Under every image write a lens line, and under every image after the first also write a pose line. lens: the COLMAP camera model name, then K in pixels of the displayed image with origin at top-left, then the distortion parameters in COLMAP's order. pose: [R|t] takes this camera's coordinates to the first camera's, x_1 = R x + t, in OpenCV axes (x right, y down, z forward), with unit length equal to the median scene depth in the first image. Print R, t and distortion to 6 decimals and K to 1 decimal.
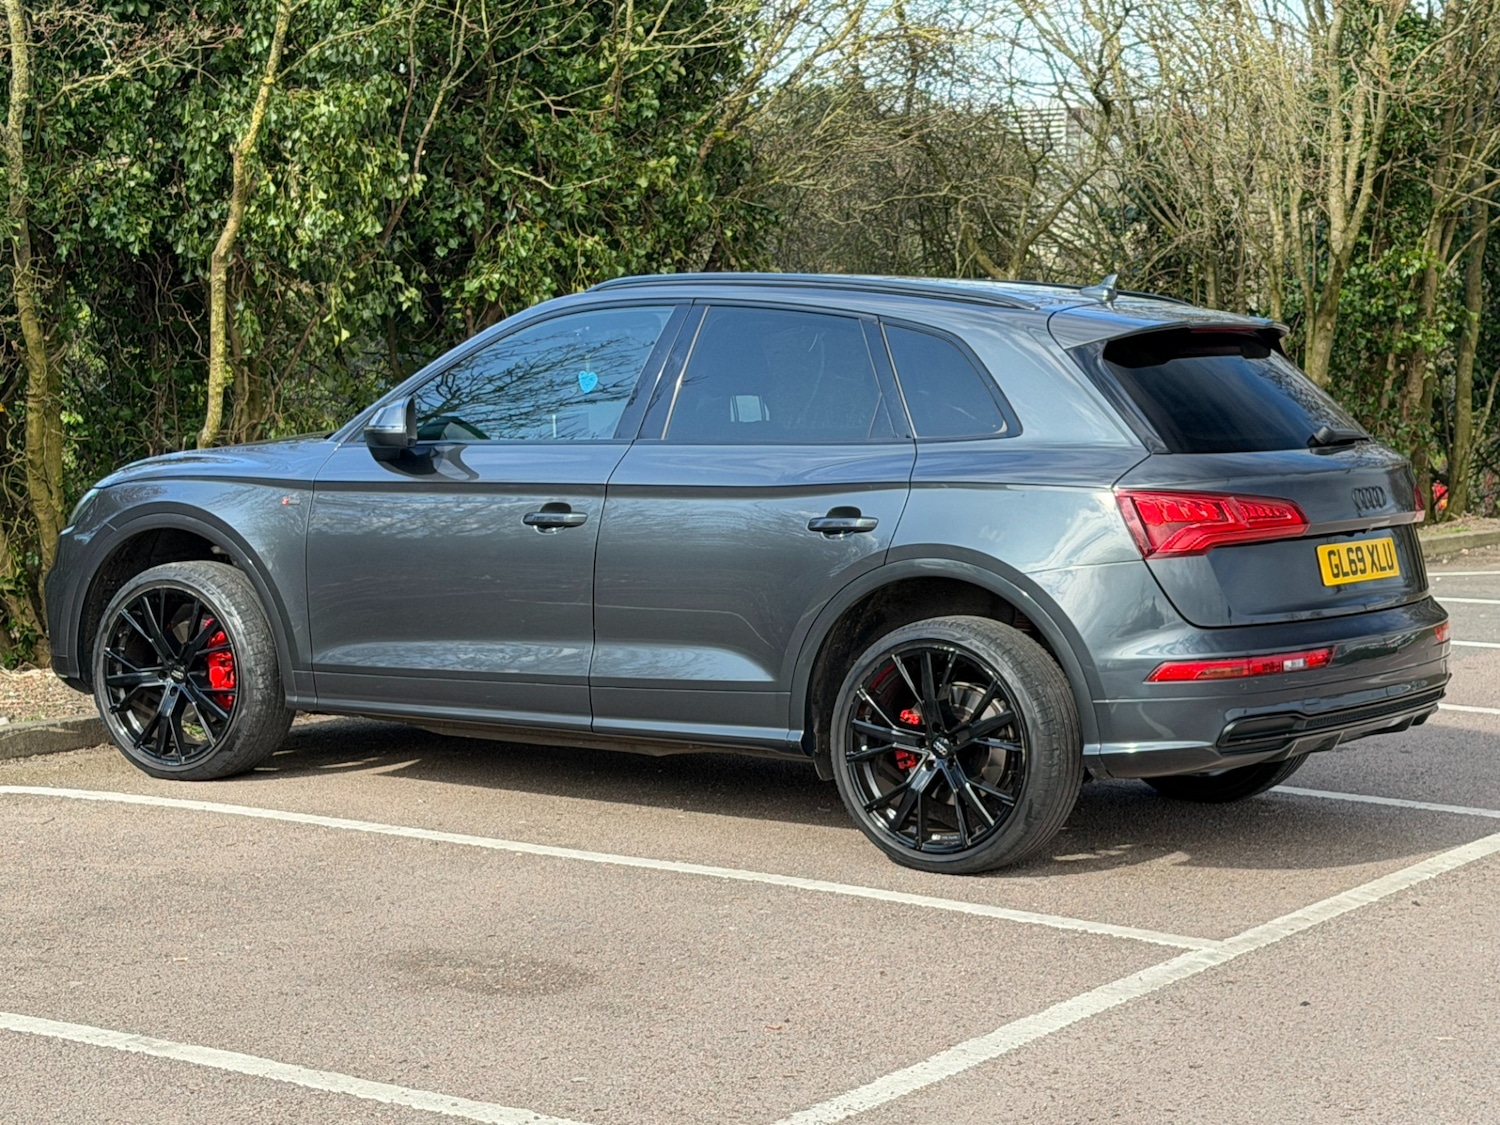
lens RADIAL K [[3276.8, 0, 689.5], [0, 3276.8, 558.6], [0, 0, 1]] dist [0.132722, 0.000000]
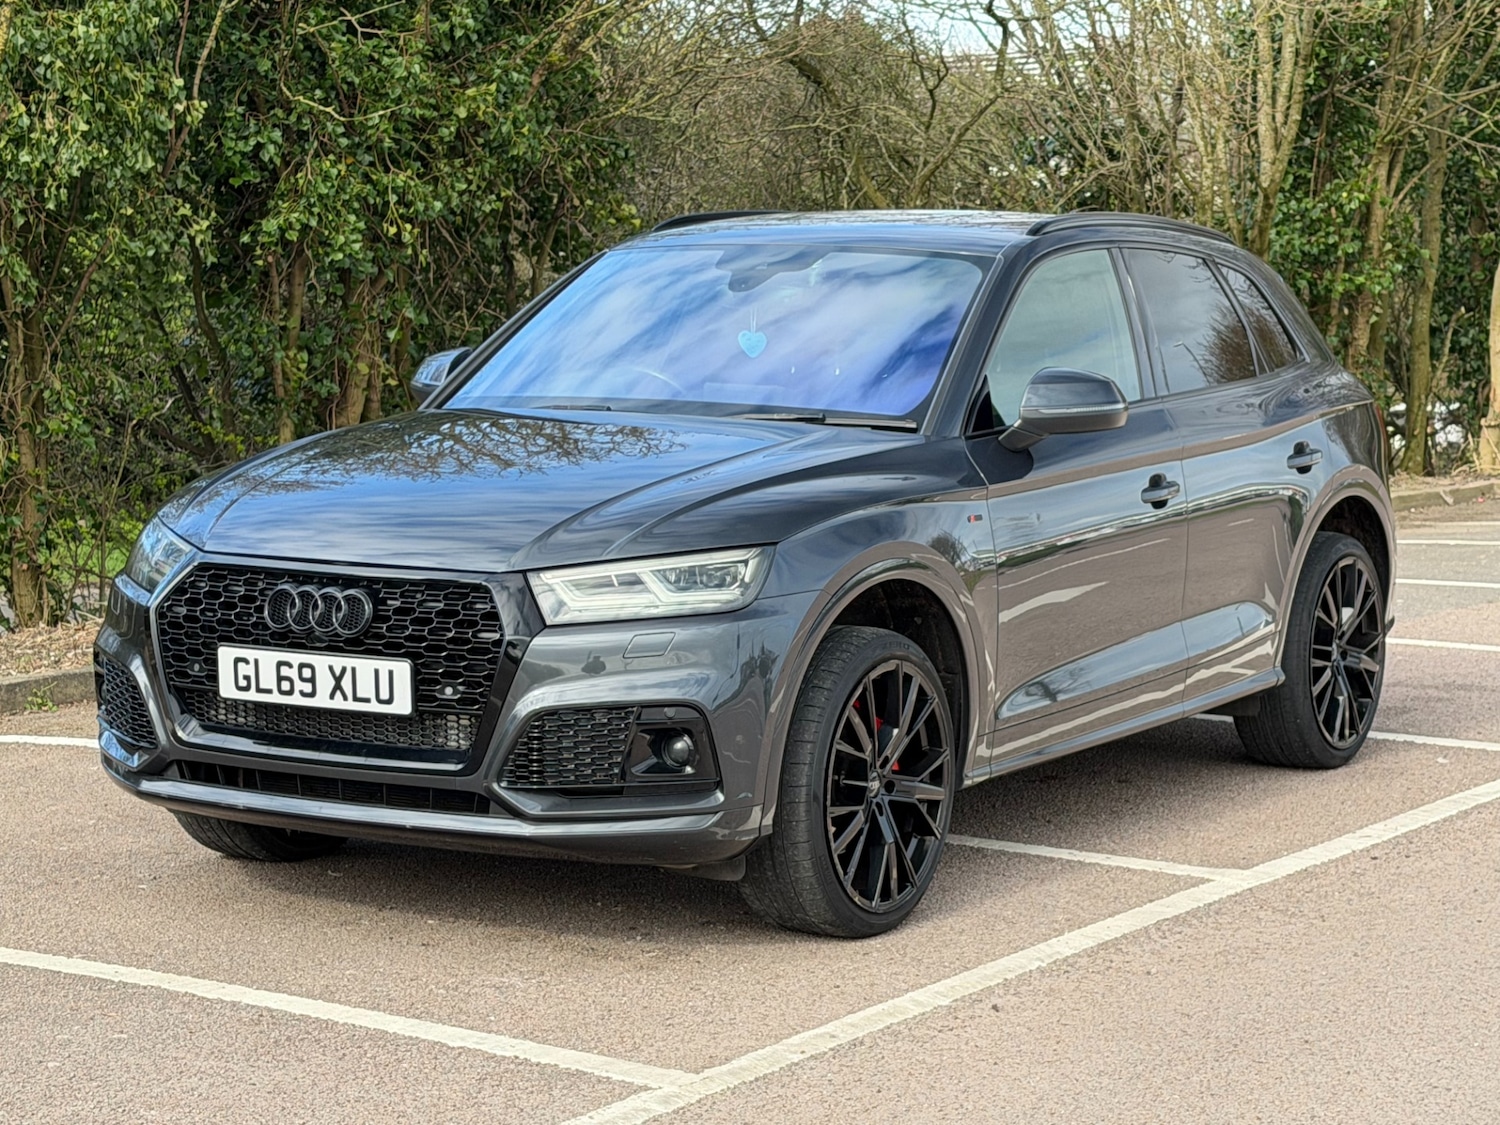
lens RADIAL K [[3276.8, 0, 721.7], [0, 3276.8, 603.7], [0, 0, 1]] dist [0.132722, 0.000000]
pose [[0.999904, -0.008665, -0.010839, 0.069579], [0.008968, 0.999562, 0.028207, -0.004908], [0.010590, -0.028301, 0.999543, 0.100150]]
